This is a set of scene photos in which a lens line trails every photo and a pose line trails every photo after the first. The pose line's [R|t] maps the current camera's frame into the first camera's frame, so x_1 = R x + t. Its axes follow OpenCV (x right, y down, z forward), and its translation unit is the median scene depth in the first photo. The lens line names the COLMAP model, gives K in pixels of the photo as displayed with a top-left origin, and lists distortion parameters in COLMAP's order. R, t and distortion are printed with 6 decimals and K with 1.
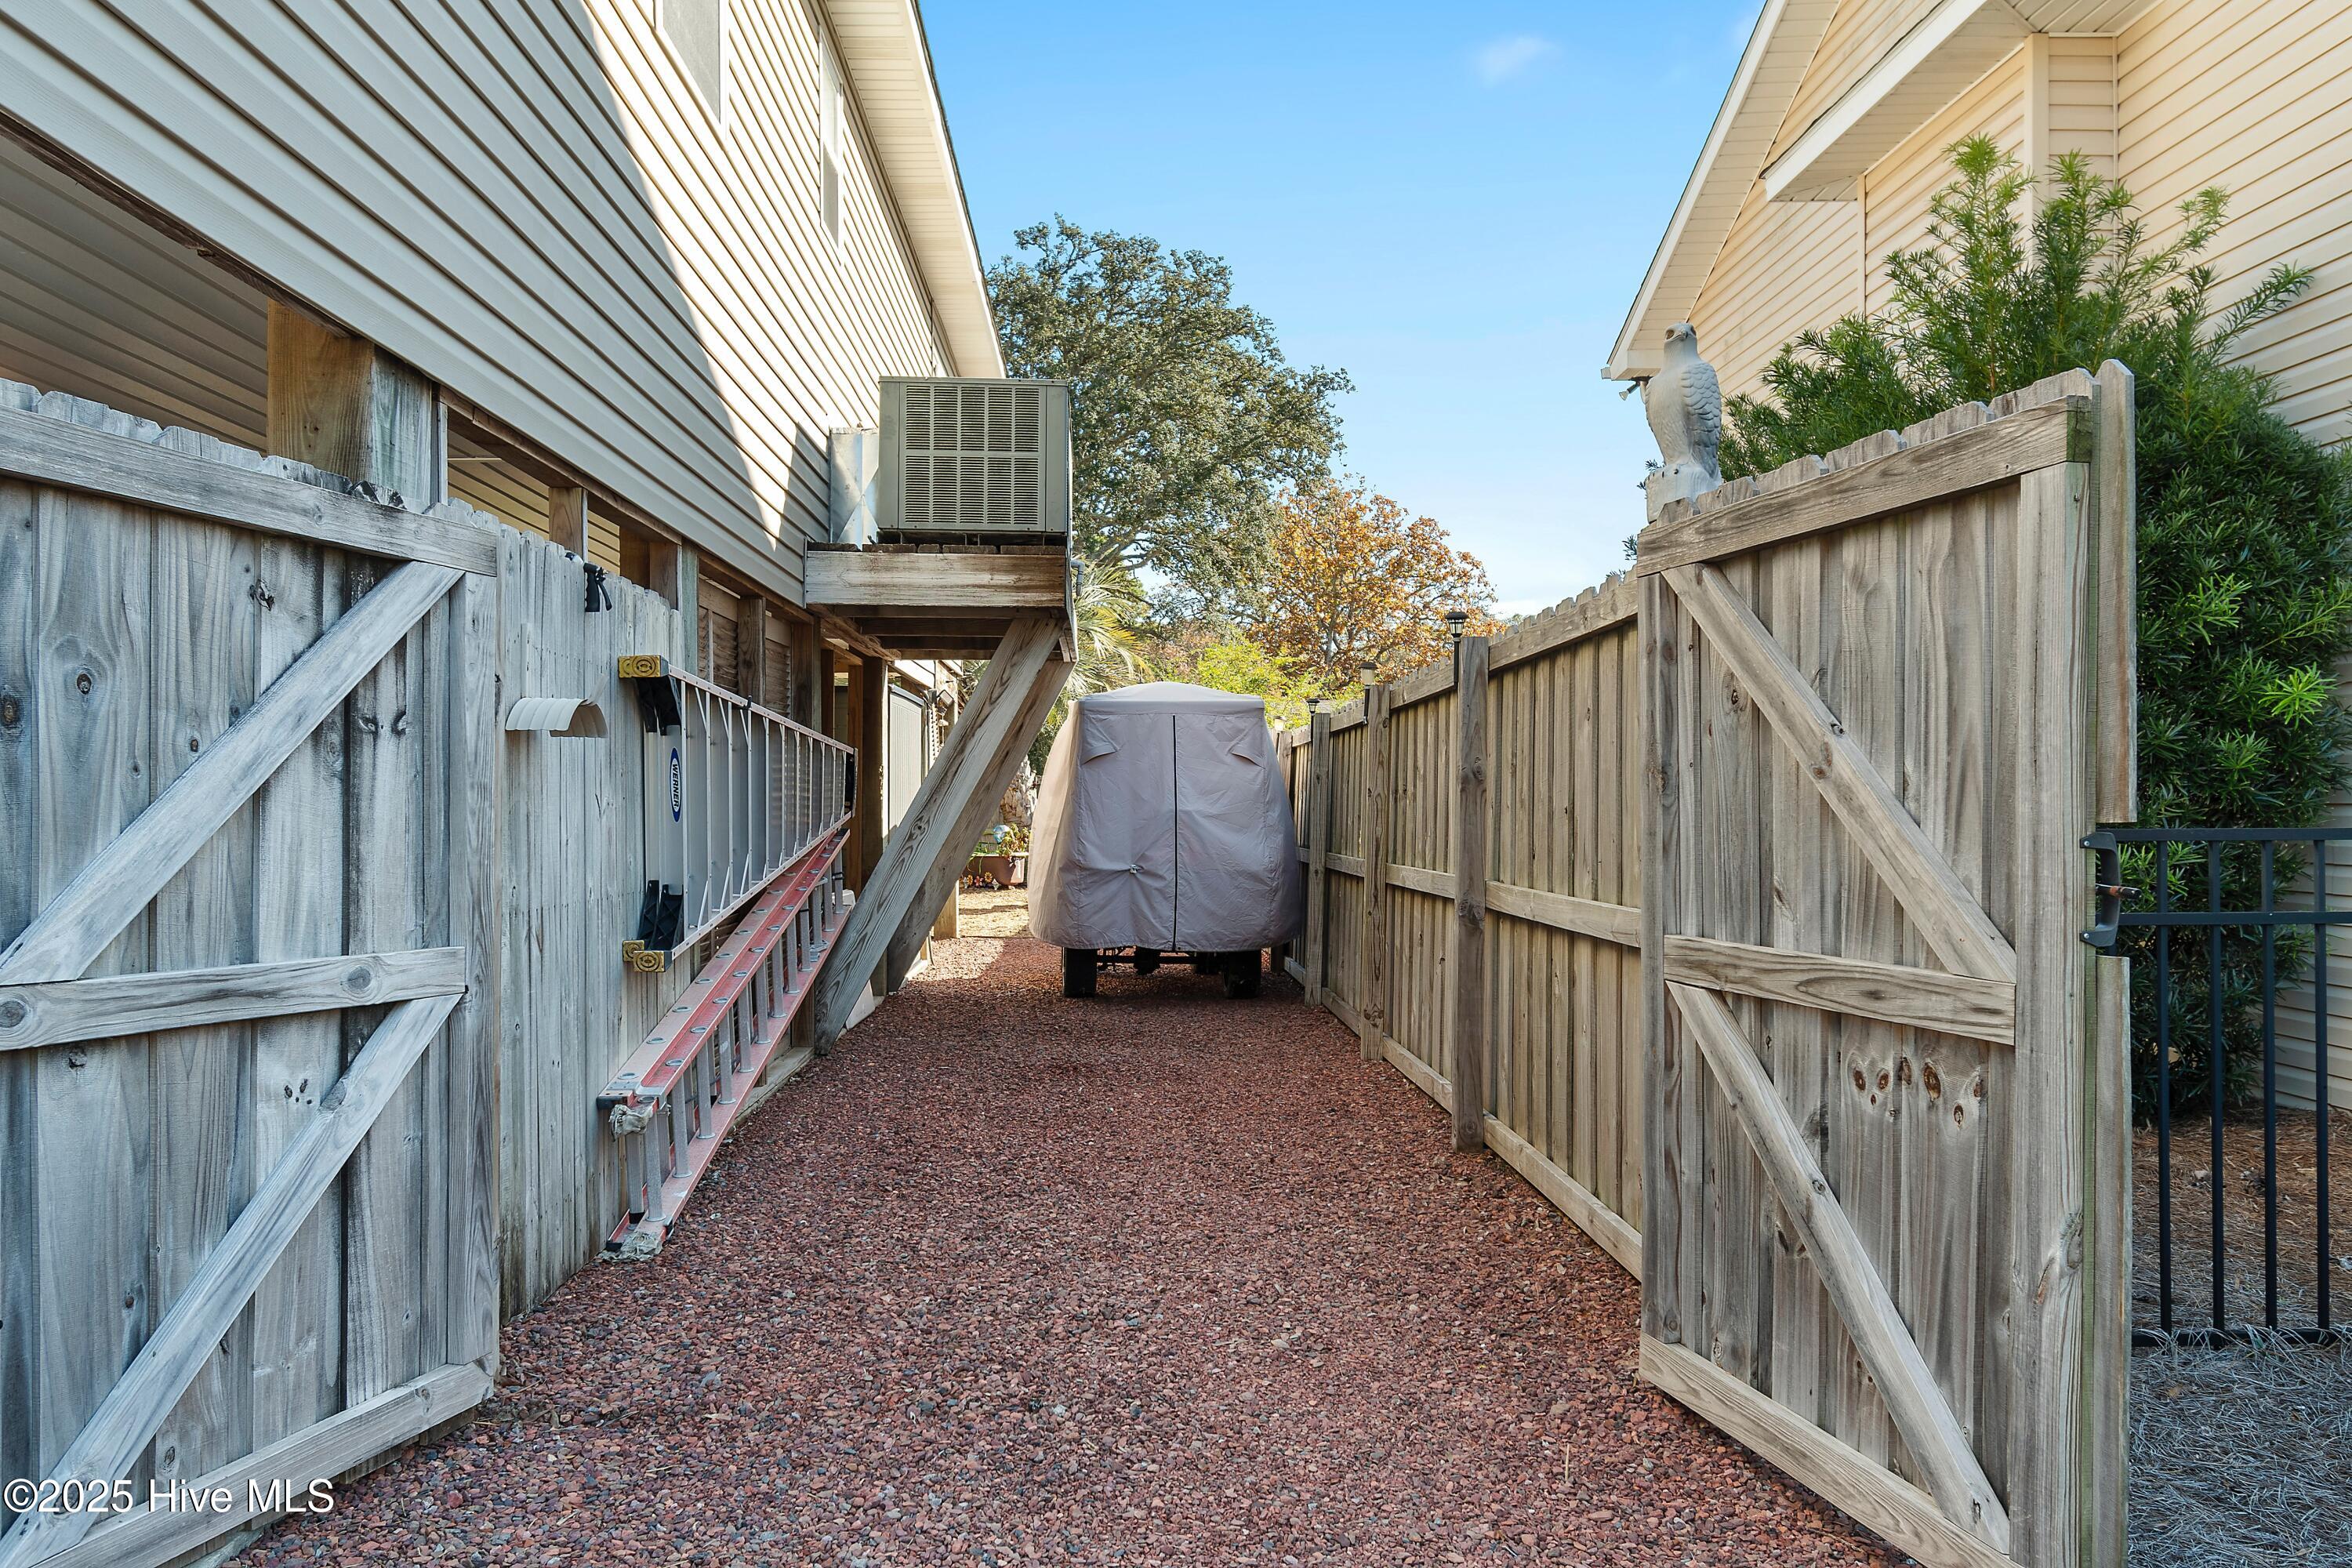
lens RADIAL K [[1692.2, 0, 1176.0], [0, 1692.2, 795.7], [0, 0, 1]] dist [-0.000024, -0.000001]
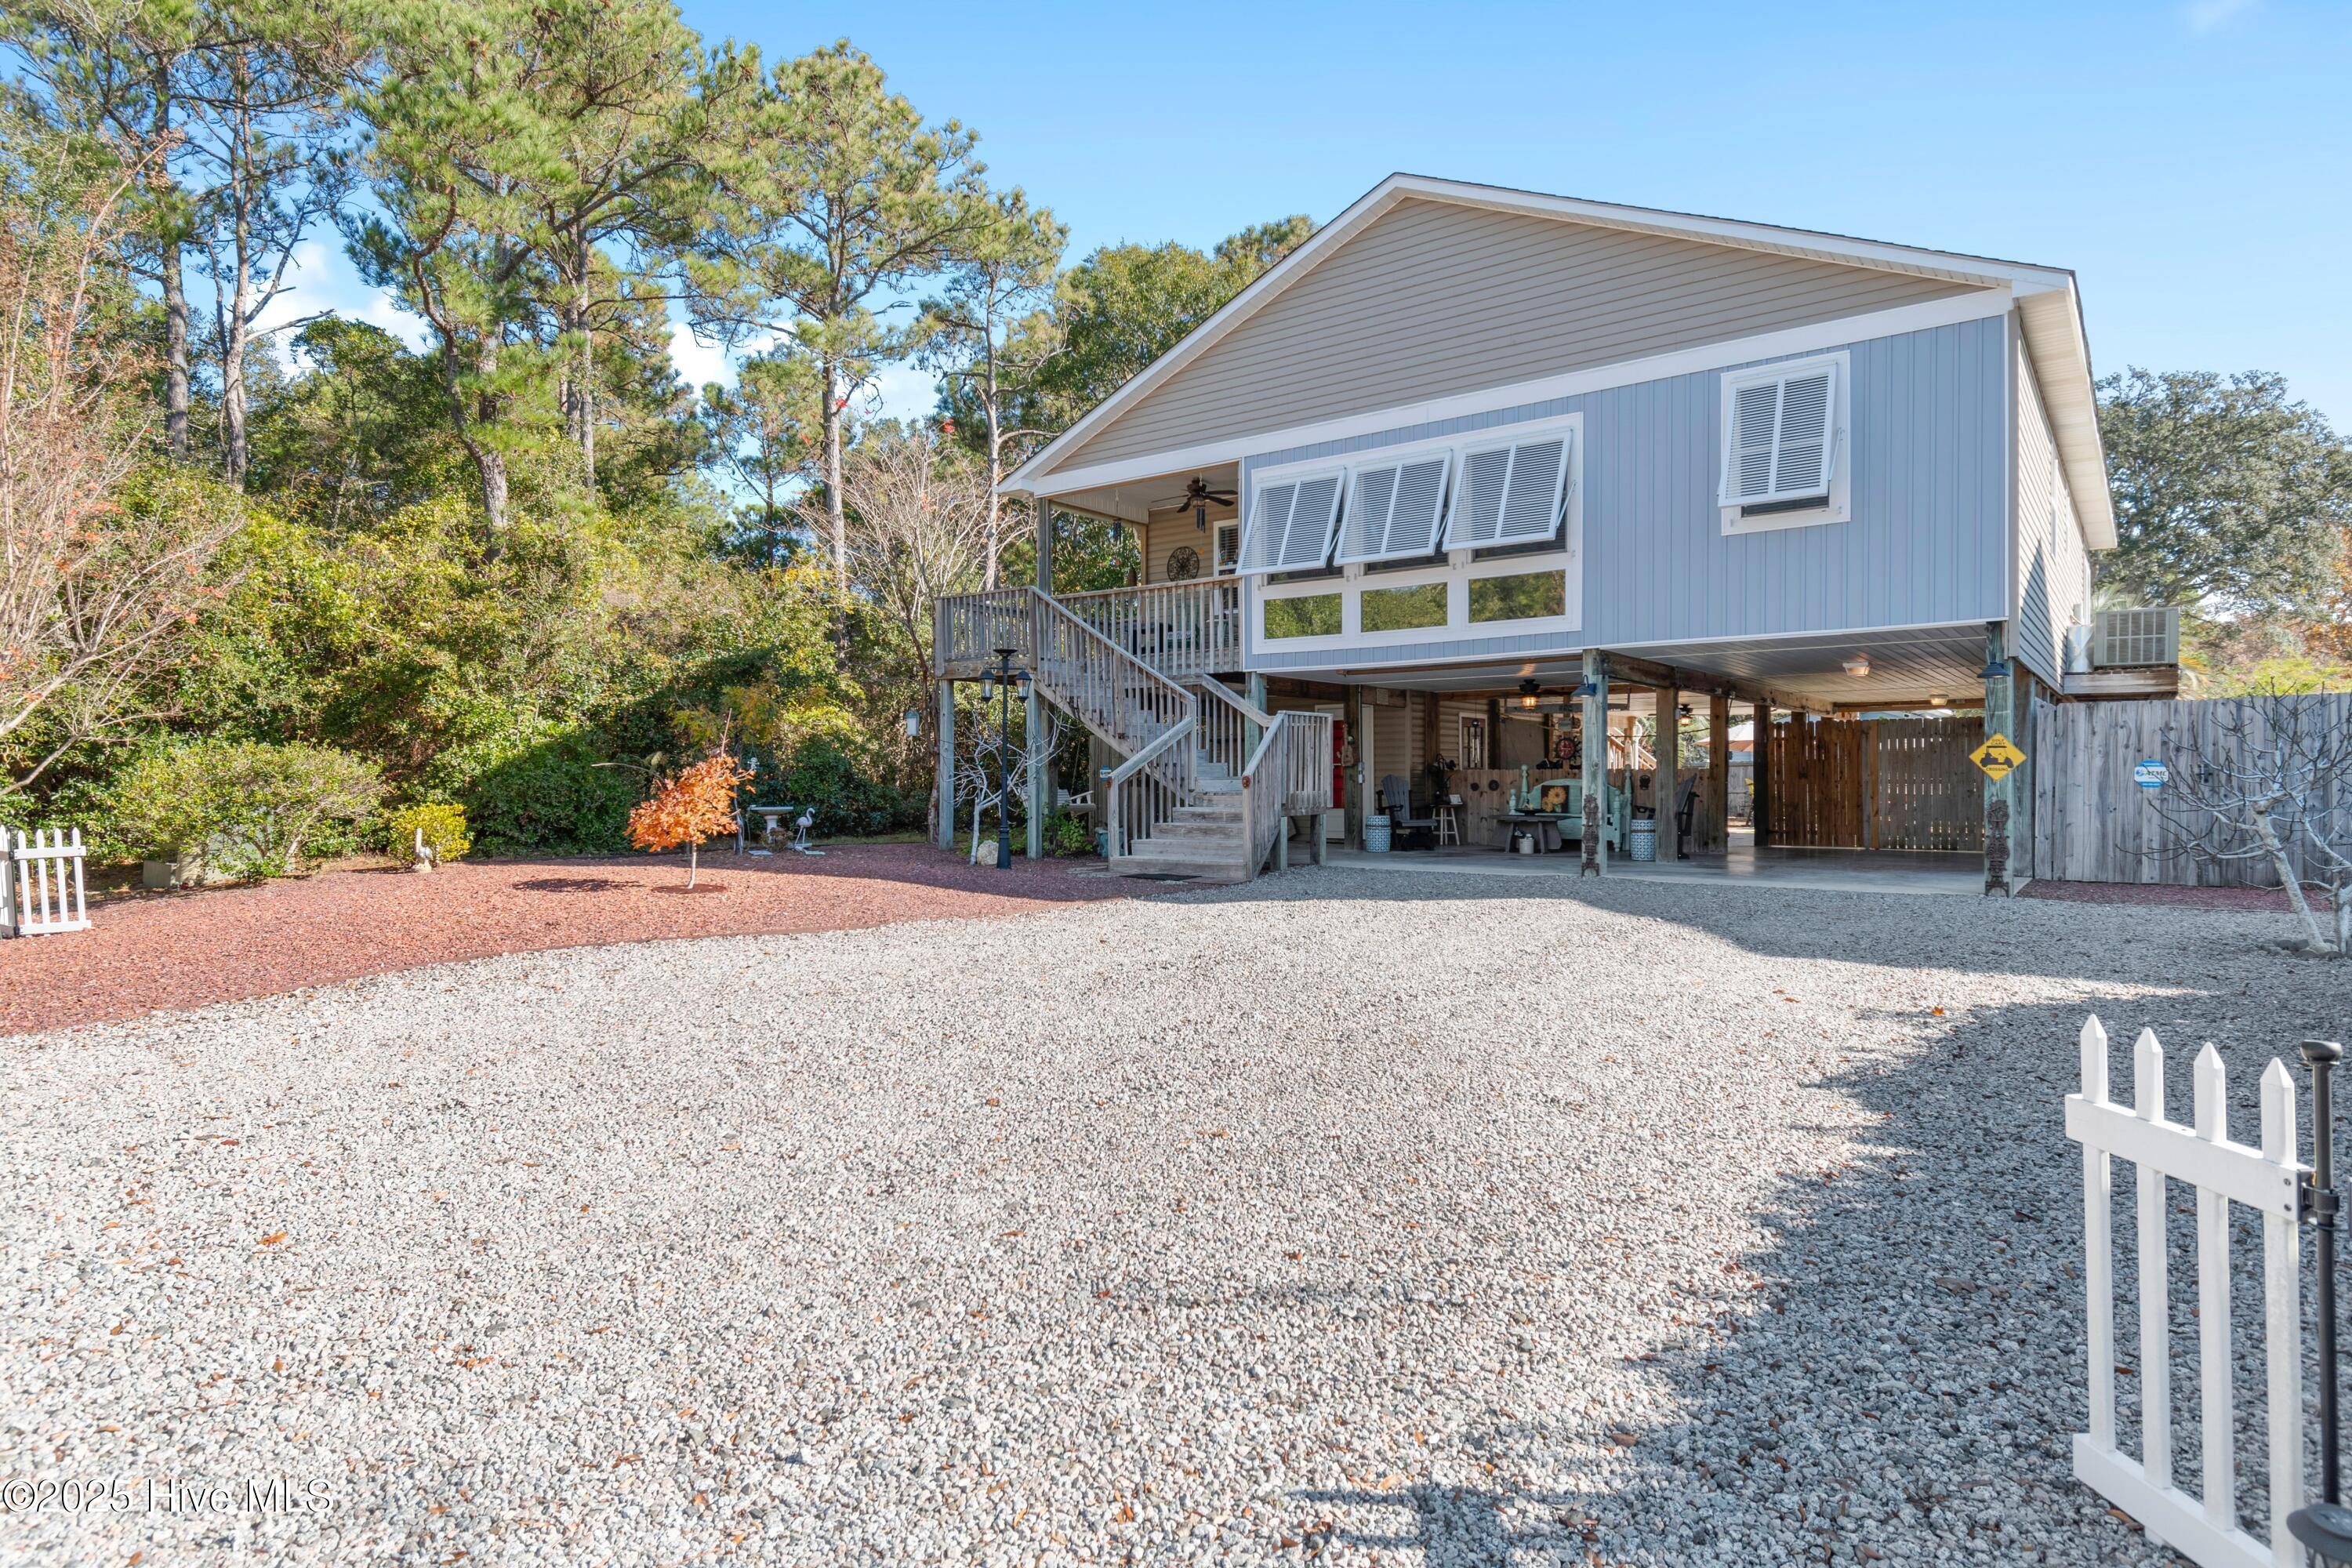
lens RADIAL K [[1257.7, 0, 1172.8], [0, 1257.7, 781.1], [0, 0, 1]] dist [-0.000773, -0.000399]
pose [[0.765023, 0.005586, -0.643979, -0.000769], [0.004009, 0.999902, 0.013436, -0.000874], [0.643991, -0.012861, 0.764925, -0.371862]]
